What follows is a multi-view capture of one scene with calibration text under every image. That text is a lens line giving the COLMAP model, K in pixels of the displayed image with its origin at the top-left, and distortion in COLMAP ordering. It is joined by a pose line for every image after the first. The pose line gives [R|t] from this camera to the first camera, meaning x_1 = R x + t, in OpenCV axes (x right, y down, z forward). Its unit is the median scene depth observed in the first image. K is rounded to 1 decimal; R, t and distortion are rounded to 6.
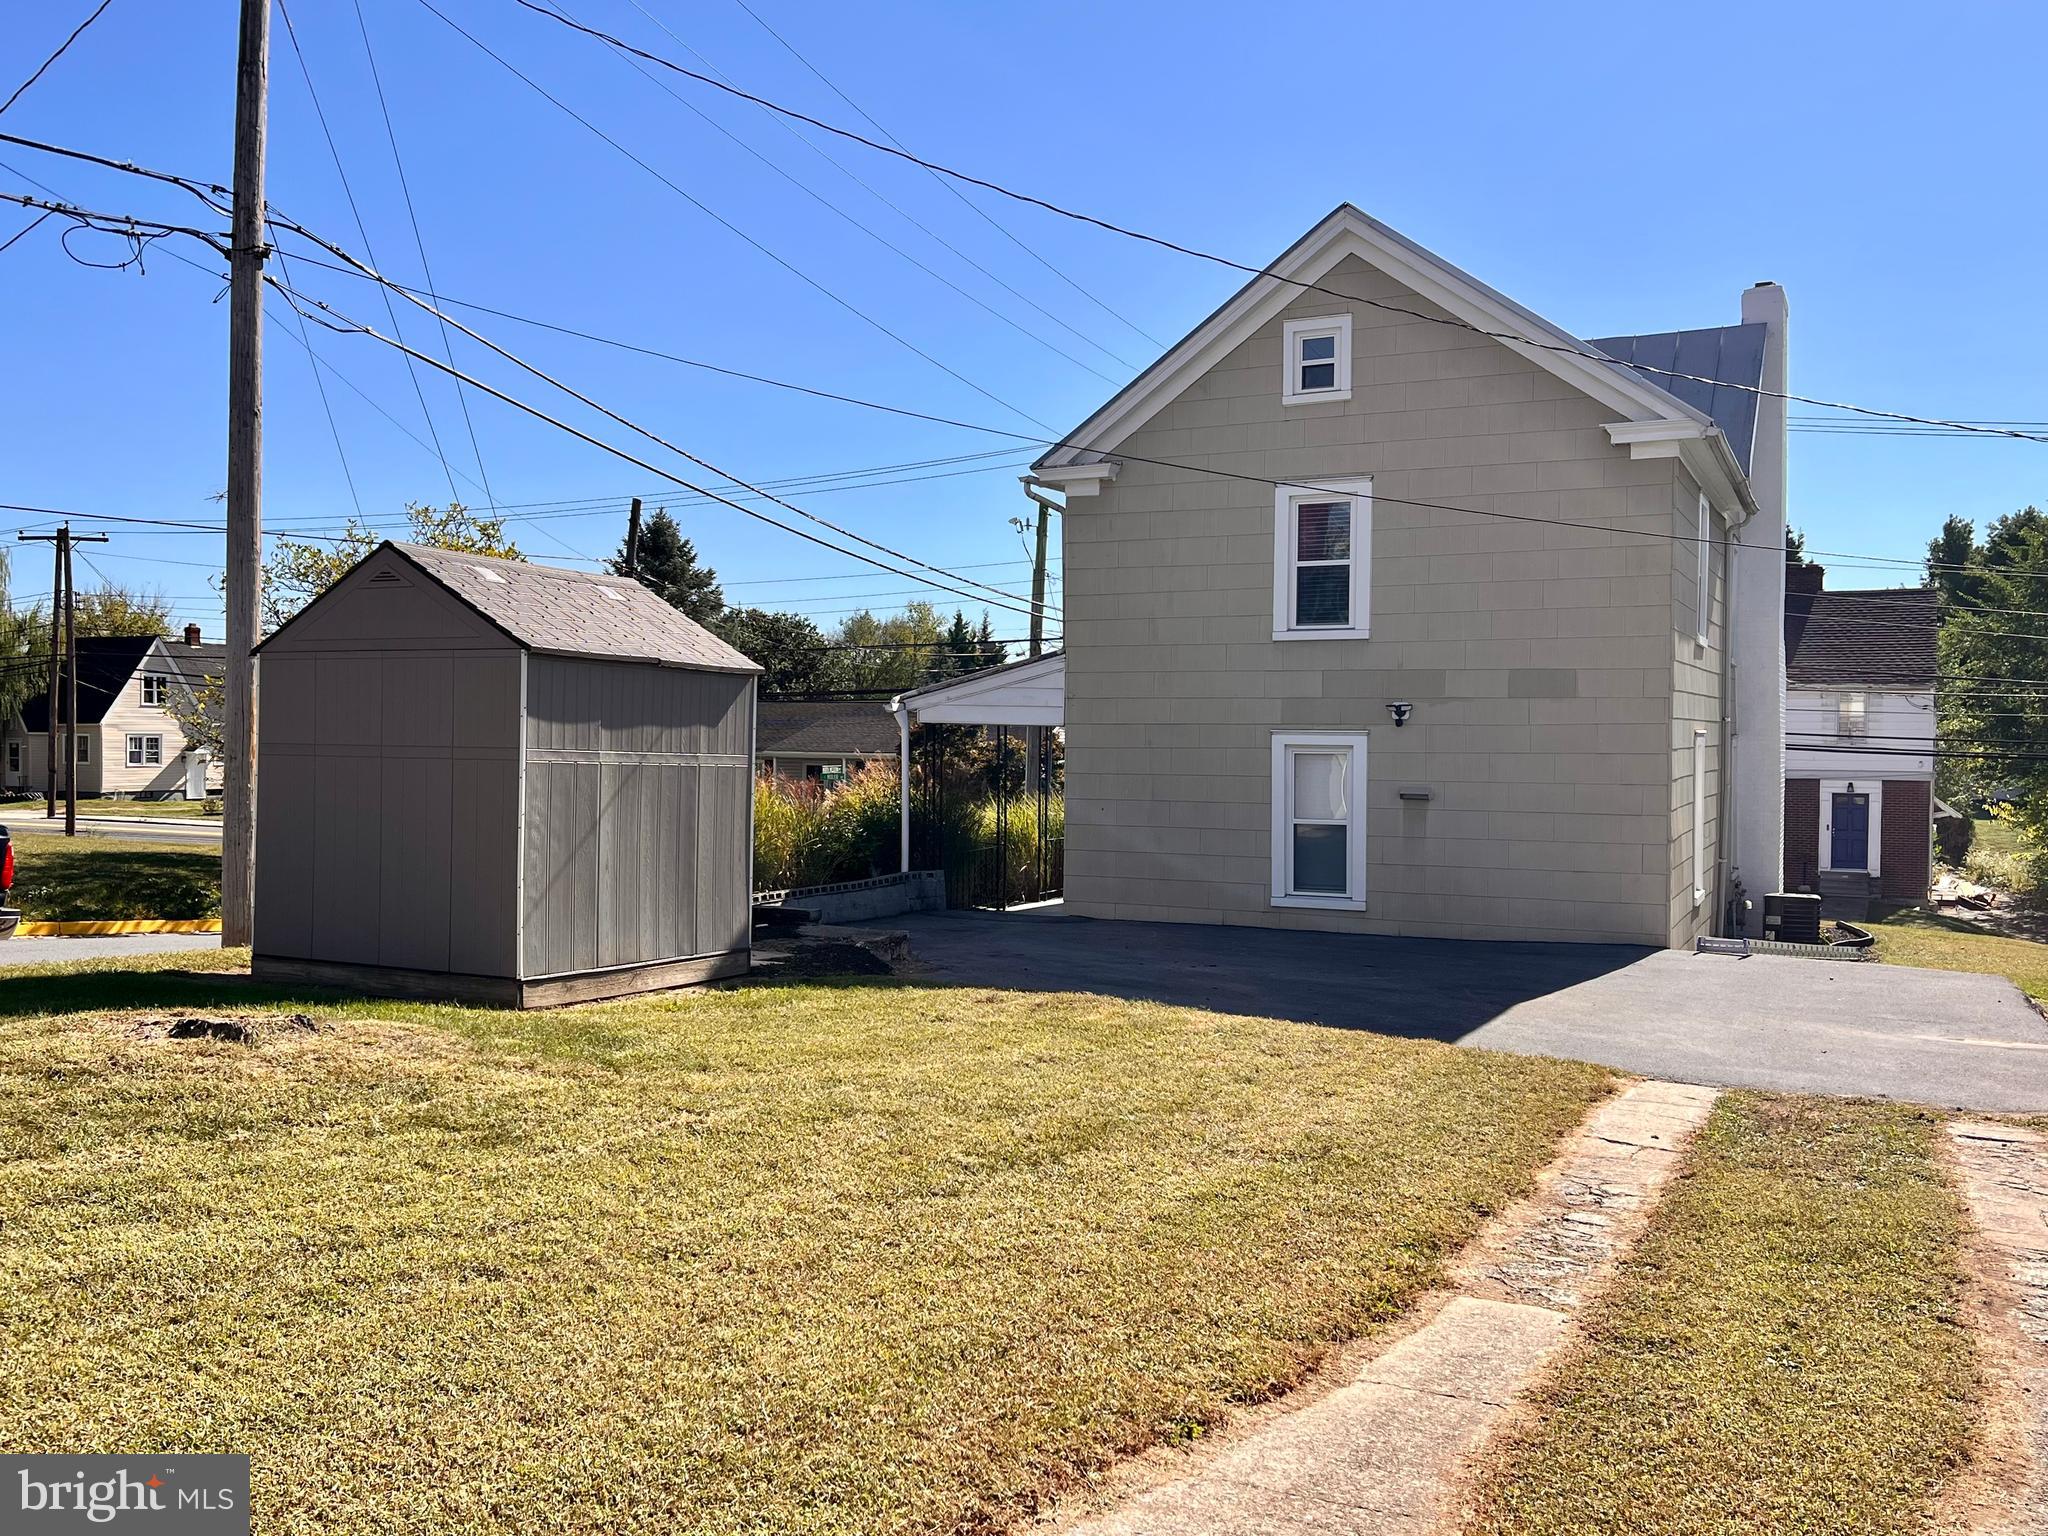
lens RADIAL K [[1767.0, 0, 987.7], [0, 1767.0, 795.2], [0, 0, 1]] dist [0.031608, -0.030984]
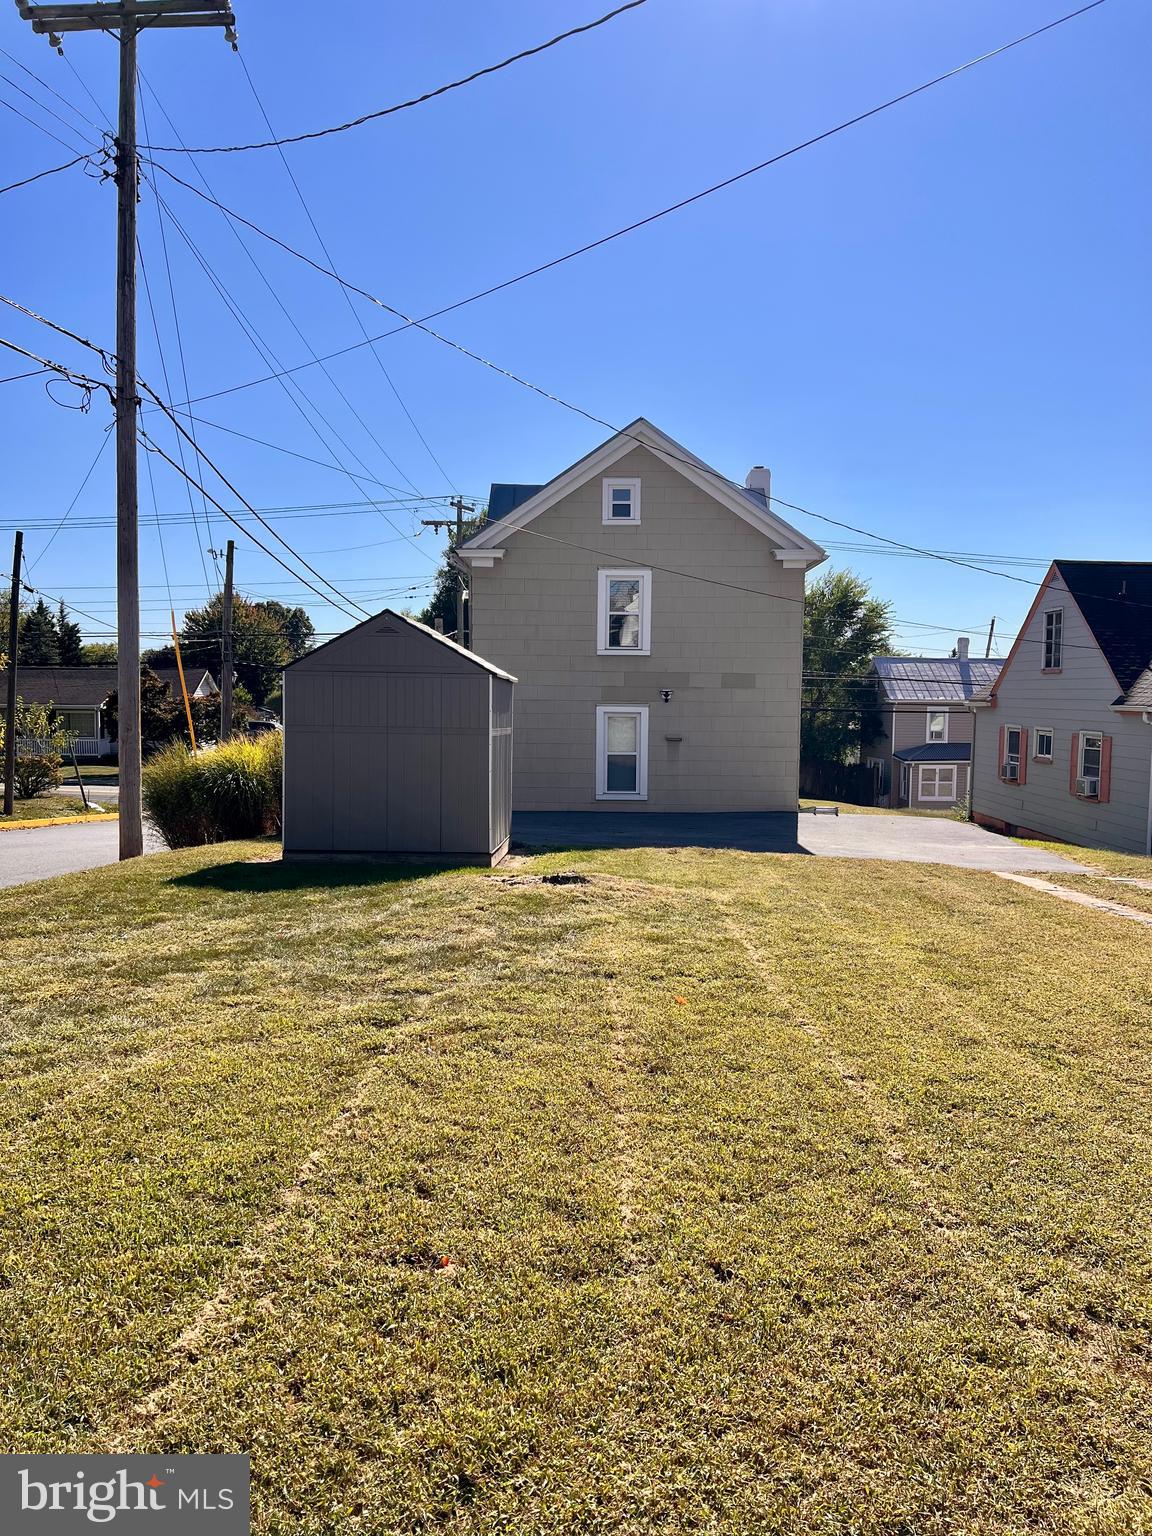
lens RADIAL K [[1144.4, 0, 583.6], [0, 1144.4, 794.4], [0, 0, 1]] dist [0.027734, -0.006233]
pose [[0.898923, -0.036201, 0.436608, -0.372956], [0.010522, 0.998077, 0.061092, -0.015738], [-0.437979, -0.050323, 0.897575, -0.062032]]
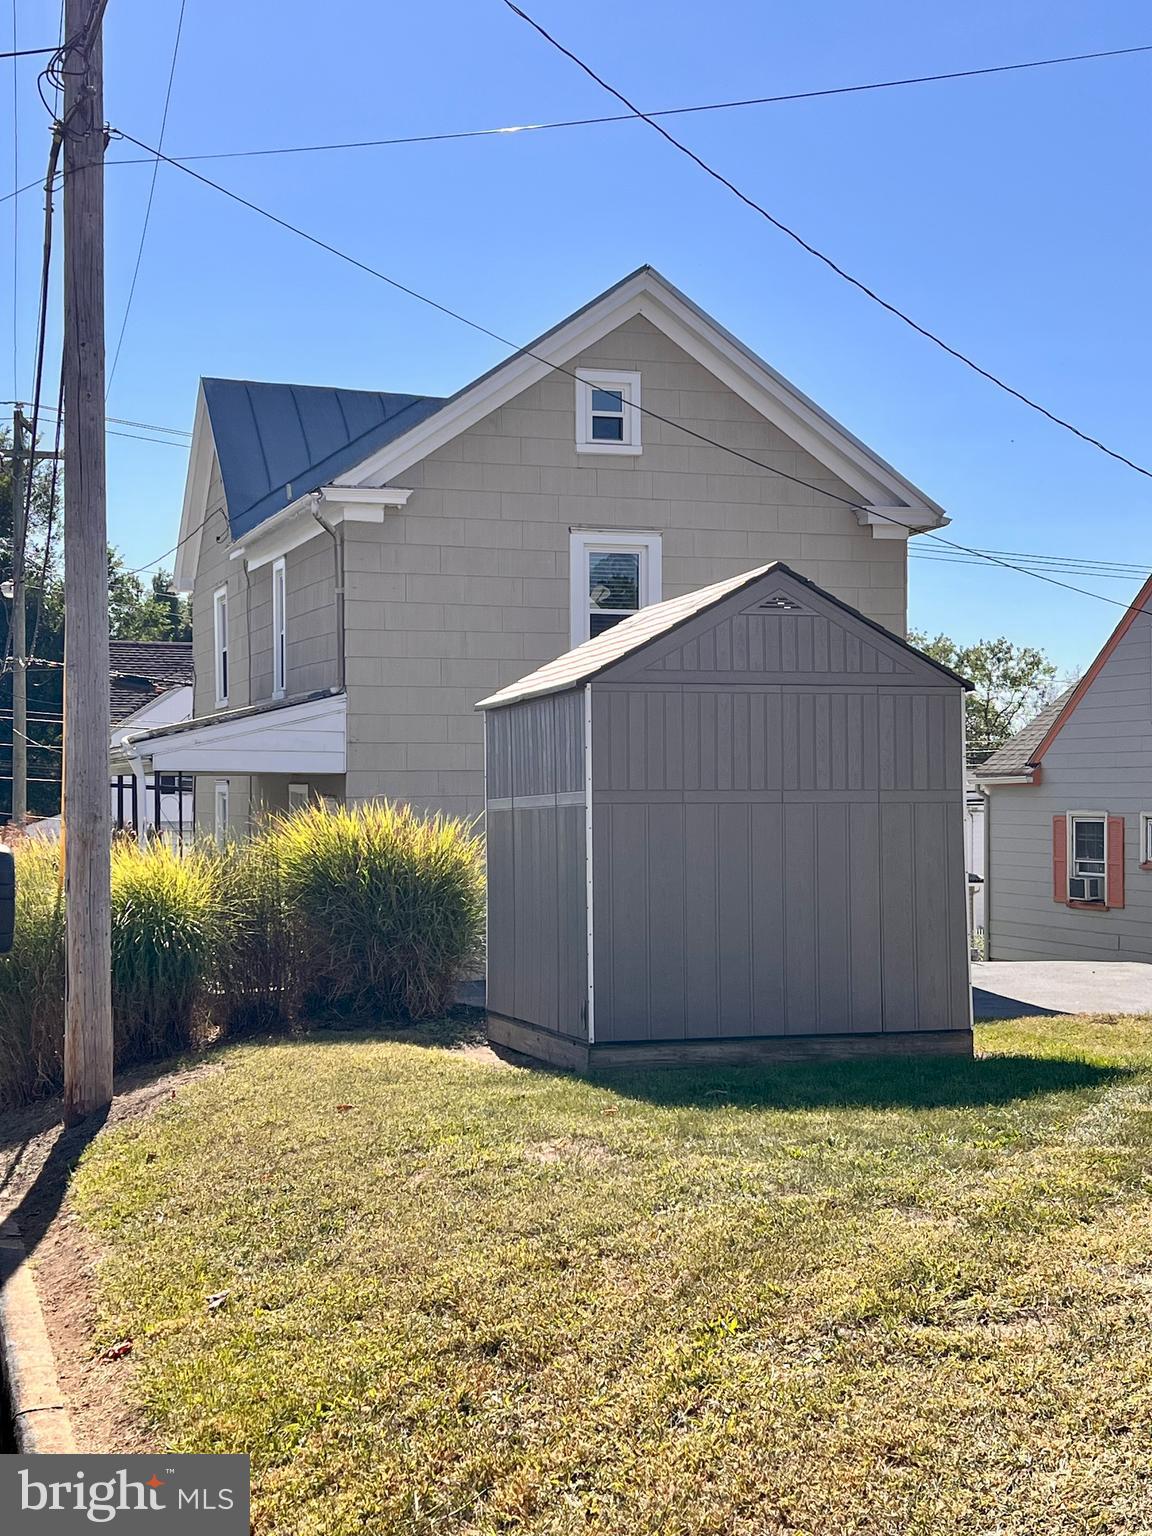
lens RADIAL K [[2041.0, 0, 570.7], [0, 2041.0, 770.5], [0, 0, 1]] dist [0.109469, 0.000000]
pose [[0.703975, -0.002370, 0.710221, -0.653718], [0.034224, 0.998946, -0.030590, -0.005137], [-0.709400, 0.045841, 0.703314, 0.196618]]
